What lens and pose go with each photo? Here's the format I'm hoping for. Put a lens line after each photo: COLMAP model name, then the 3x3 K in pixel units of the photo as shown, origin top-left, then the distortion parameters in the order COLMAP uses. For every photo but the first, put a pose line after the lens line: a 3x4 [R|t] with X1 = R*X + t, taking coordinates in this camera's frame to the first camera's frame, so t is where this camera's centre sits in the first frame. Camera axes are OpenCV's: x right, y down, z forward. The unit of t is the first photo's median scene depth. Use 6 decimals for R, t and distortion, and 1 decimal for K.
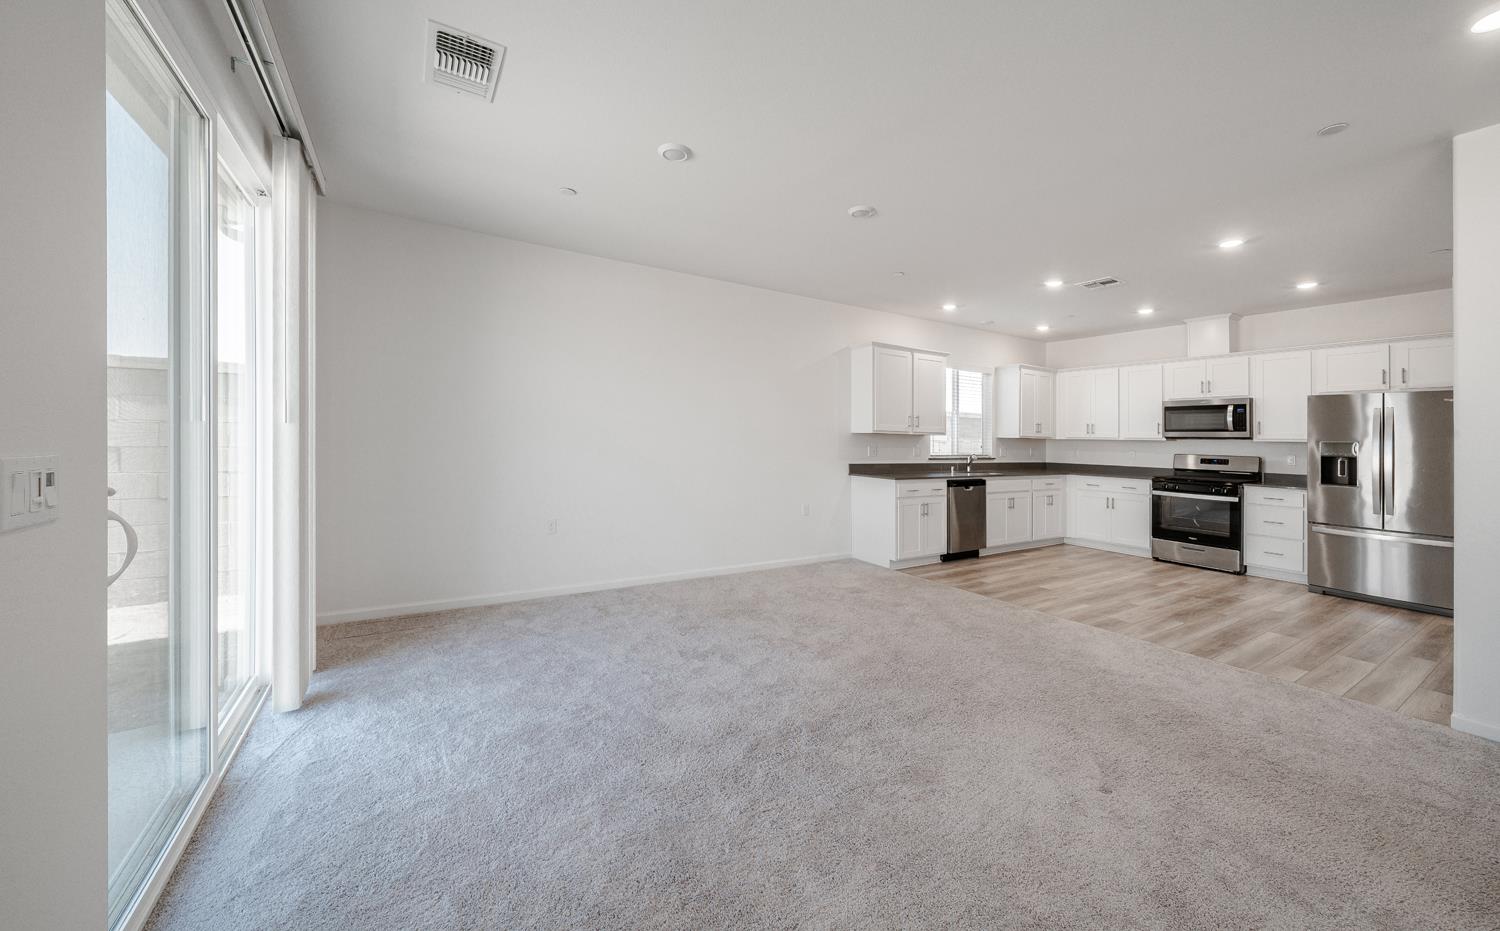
lens RADIAL K [[538.2, 0, 740.0], [0, 538.2, 425.0], [0, 0, 1]] dist [-0.008397, -0.000253]
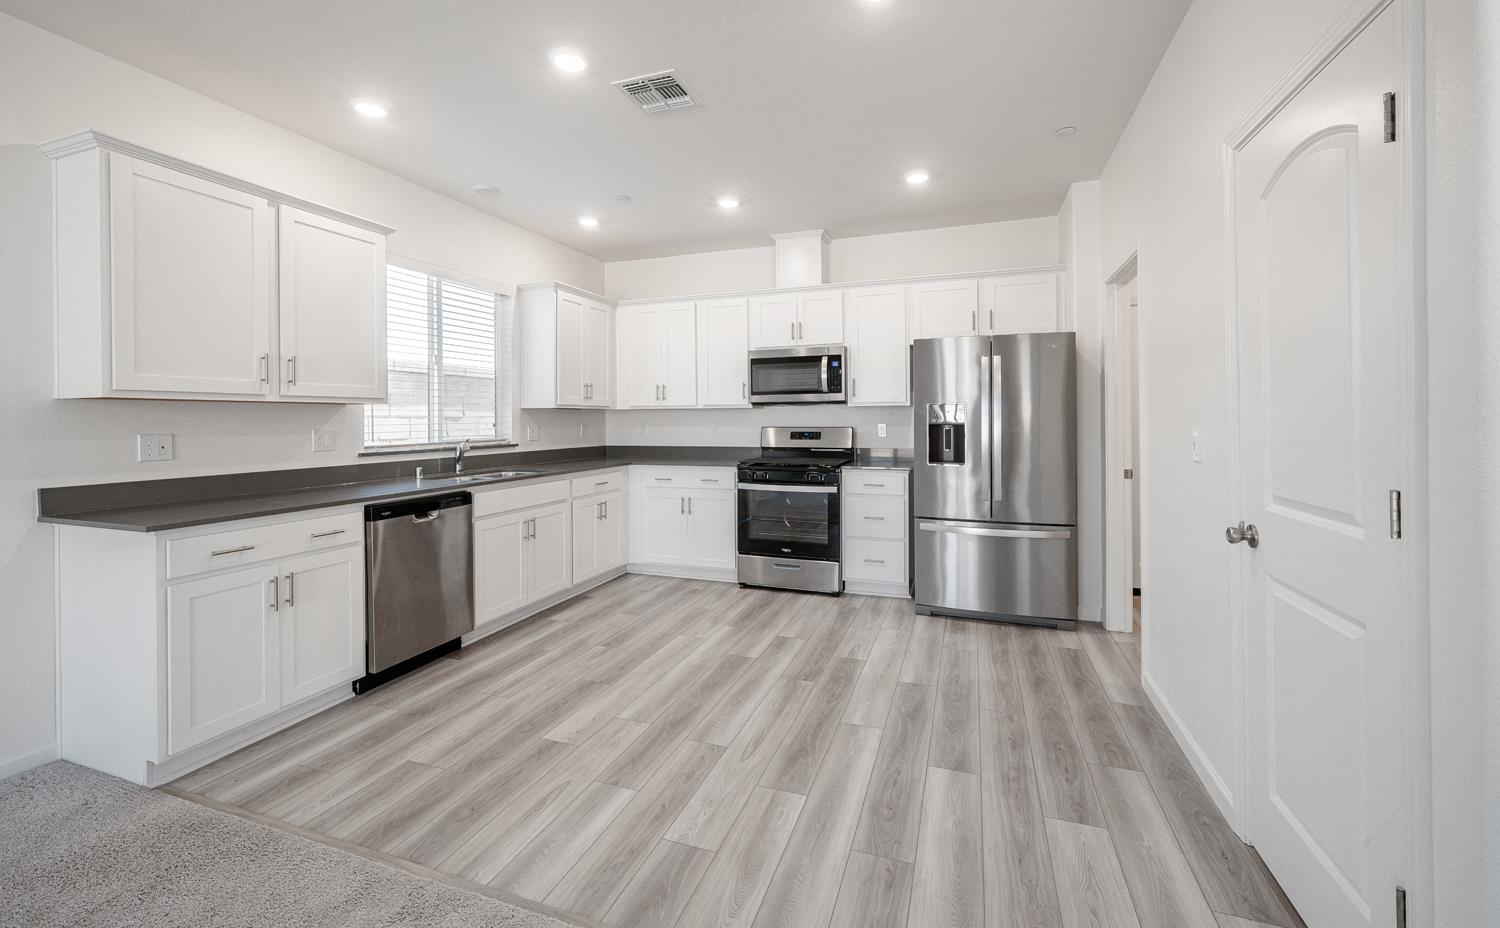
lens RADIAL K [[618.6, 0, 734.1], [0, 618.6, 407.2], [0, 0, 1]] dist [-0.000479, 0.000081]
pose [[0.787577, -0.014534, 0.616045, 0.298263], [0.007338, 0.999872, 0.014208, 0.017335], [-0.616172, -0.006669, 0.787583, 0.403466]]
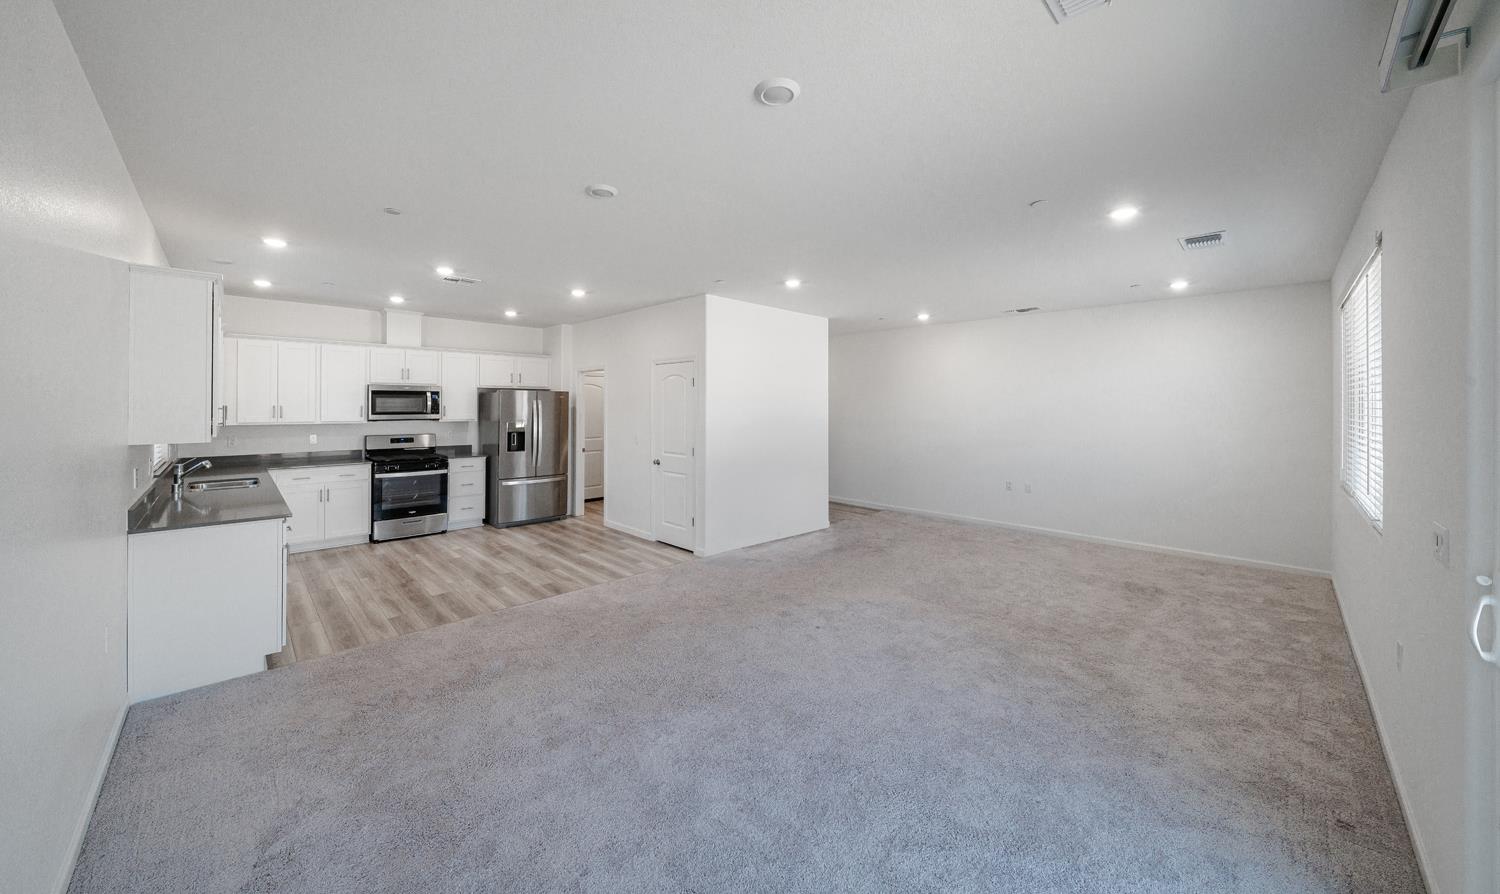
lens RADIAL K [[539.0, 0, 729.9], [0, 539.0, 397.4], [0, 0, 1]] dist [-0.001513, 0.000004]
pose [[-0.198614, -0.005435, 0.980063, -0.357112], [-0.028915, 0.999582, -0.000316, -0.041507], [-0.979651, -0.028401, -0.198688, 0.559635]]
